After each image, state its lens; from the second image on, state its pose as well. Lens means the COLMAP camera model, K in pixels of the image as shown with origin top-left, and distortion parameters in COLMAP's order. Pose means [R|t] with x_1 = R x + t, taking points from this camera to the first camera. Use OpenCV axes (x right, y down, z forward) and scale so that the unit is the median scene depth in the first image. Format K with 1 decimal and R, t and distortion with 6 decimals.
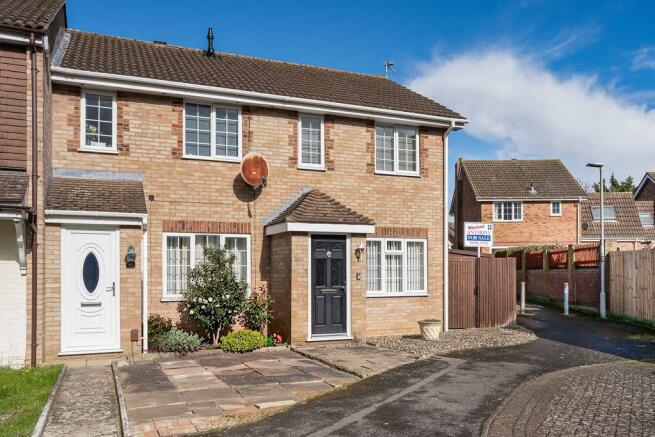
lens RADIAL K [[520.3, 0, 327.1], [0, 520.3, 219.1], [0, 0, 1]] dist [-0.014033, -0.009159]
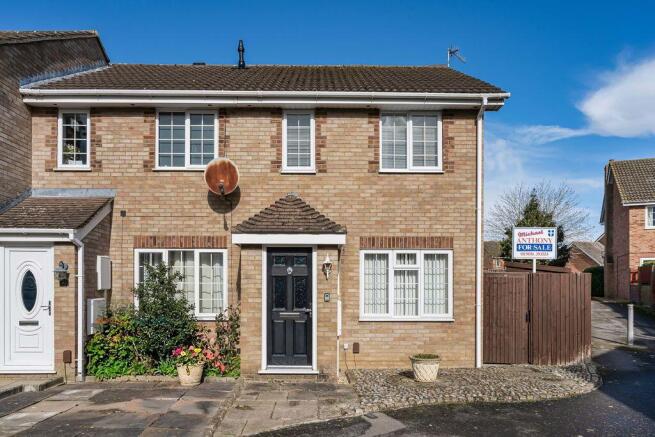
lens RADIAL K [[452.5, 0, 332.1], [0, 452.5, 249.5], [0, 0, 1]] dist [-0.006390, -0.002493]
pose [[0.932105, -0.020093, -0.361631, 0.318449], [0.030455, 0.999272, 0.022976, 0.018418], [0.360906, -0.032429, 0.932038, 0.335785]]
